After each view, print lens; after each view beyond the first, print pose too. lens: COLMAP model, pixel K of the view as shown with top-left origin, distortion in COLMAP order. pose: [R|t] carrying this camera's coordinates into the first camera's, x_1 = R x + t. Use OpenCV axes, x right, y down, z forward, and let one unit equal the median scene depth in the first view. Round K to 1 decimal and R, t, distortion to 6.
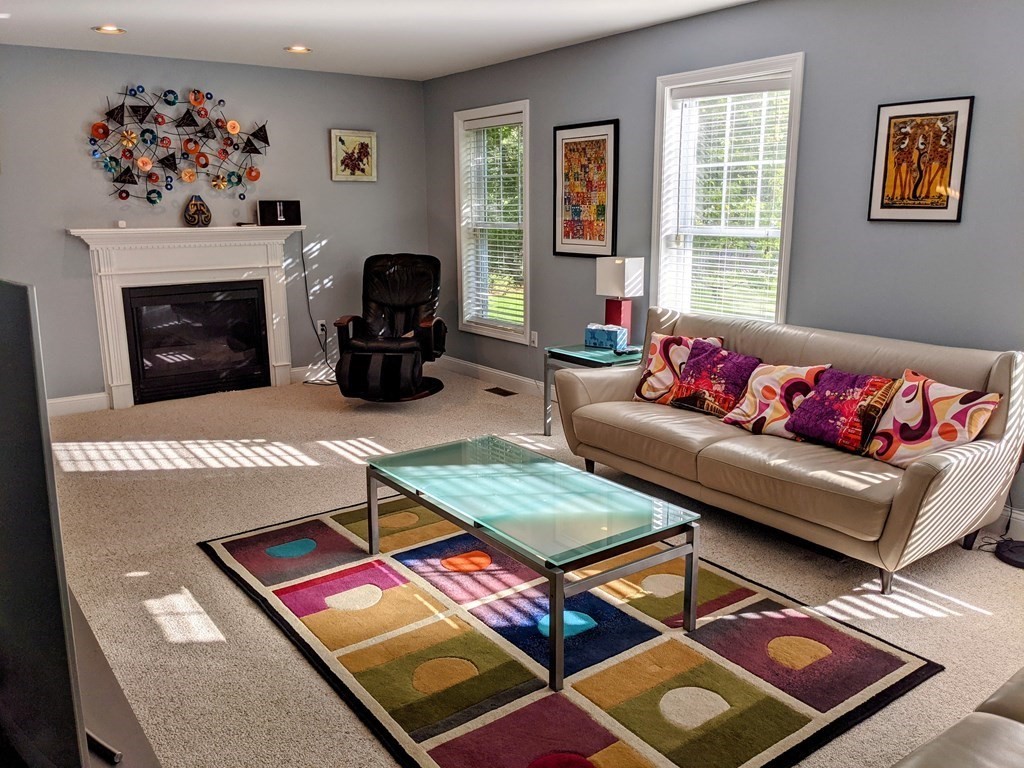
lens RADIAL K [[805.3, 0, 508.2], [0, 805.3, 387.4], [0, 0, 1]] dist [0.043906, -0.081007]
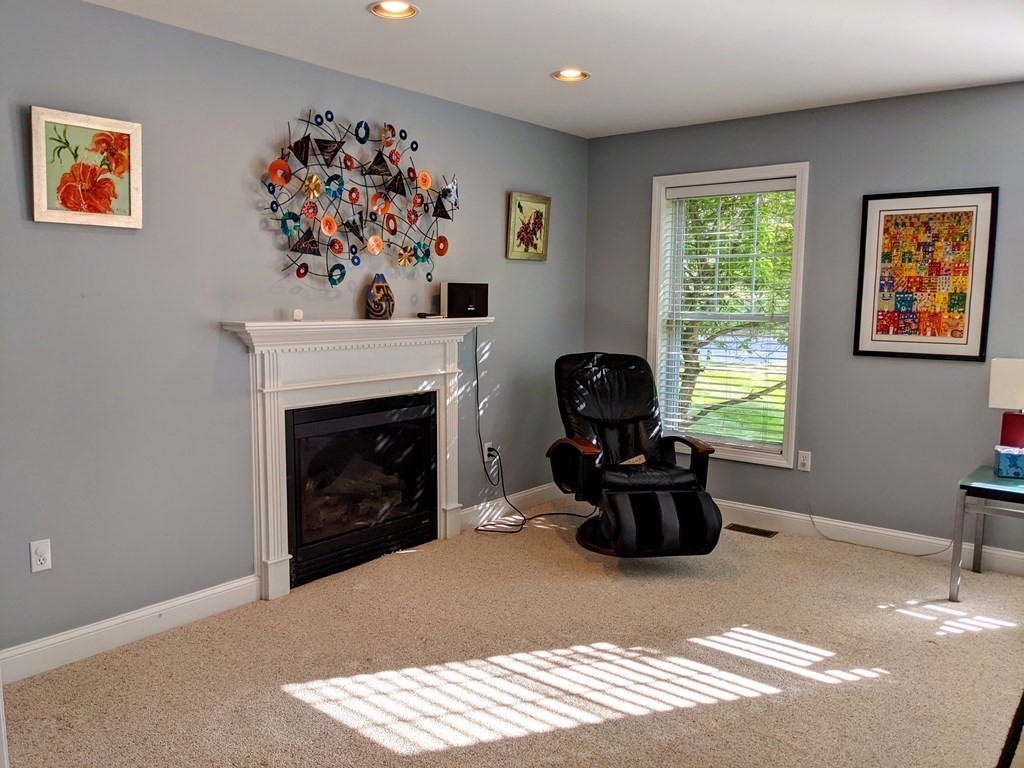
lens RADIAL K [[805.3, 0, 495.1], [0, 805.3, 400.3], [0, 0, 1]] dist [0.043906, -0.081007]
pose [[0.969275, -0.020837, 0.245095, -0.475921], [0.043447, 0.995242, -0.087209, -0.067180], [-0.242111, 0.095178, 0.965569, 0.330662]]
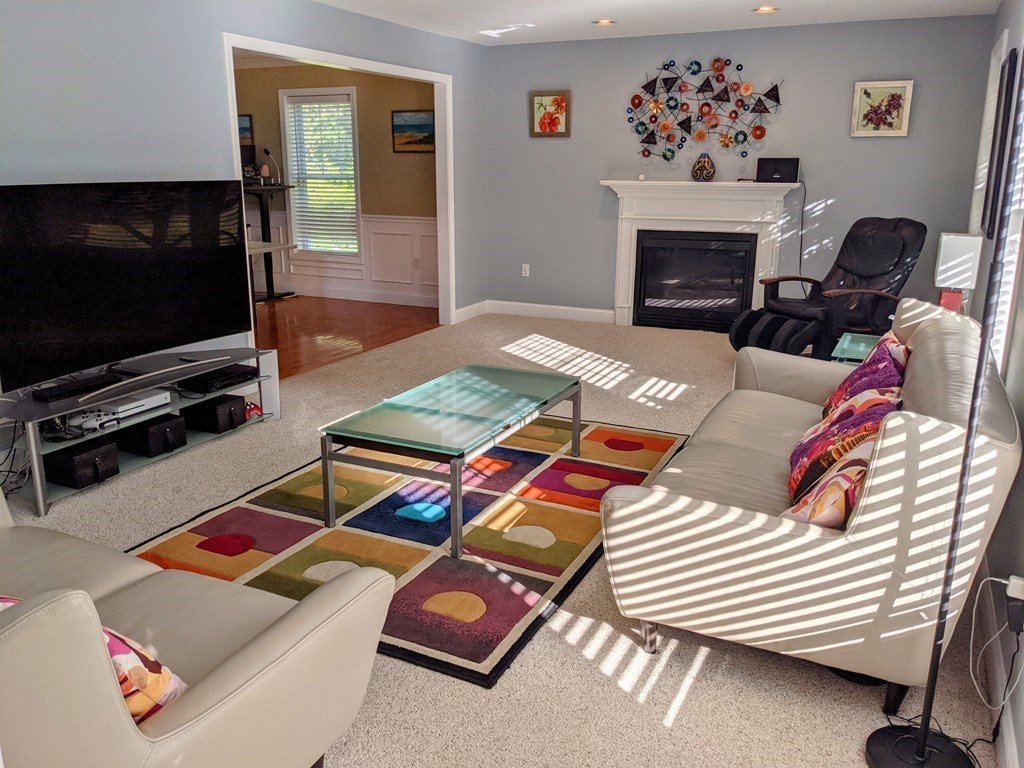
lens RADIAL K [[805.3, 0, 506.1], [0, 805.3, 375.5], [0, 0, 1]] dist [0.043906, -0.081007]
pose [[0.467910, 0.232433, -0.852664, 0.537945], [-0.200673, 0.967538, 0.153625, -0.056525], [0.860692, 0.099224, 0.499363, 0.233894]]
